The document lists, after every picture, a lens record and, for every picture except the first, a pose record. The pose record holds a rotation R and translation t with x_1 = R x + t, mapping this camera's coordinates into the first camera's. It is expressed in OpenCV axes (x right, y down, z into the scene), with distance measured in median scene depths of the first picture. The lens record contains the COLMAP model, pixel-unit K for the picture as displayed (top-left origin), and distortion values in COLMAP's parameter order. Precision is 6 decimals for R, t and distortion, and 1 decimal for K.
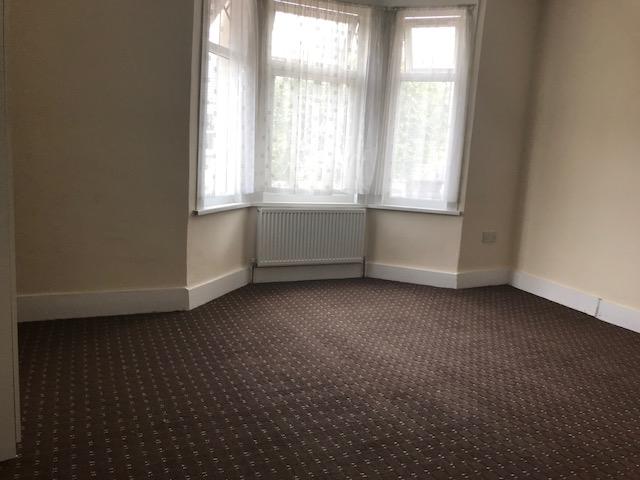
lens RADIAL K [[521.4, 0, 320.0], [0, 521.4, 240.0], [0, 0, 1]] dist [0.050711, -0.064308]
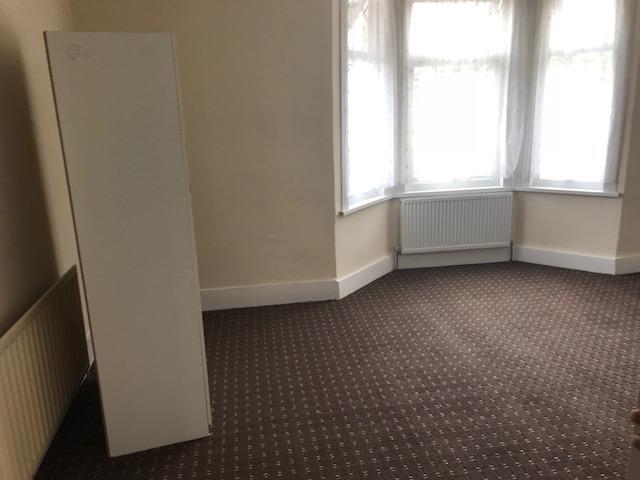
lens RADIAL K [[520.8, 0, 320.0], [0, 520.8, 240.0], [0, 0, 1]] dist [0.009571, 0.015093]
pose [[0.954985, -0.017450, -0.296140, 0.044045], [0.043423, 0.995739, 0.081358, -0.089935], [0.293458, -0.090555, 0.951673, -0.062762]]
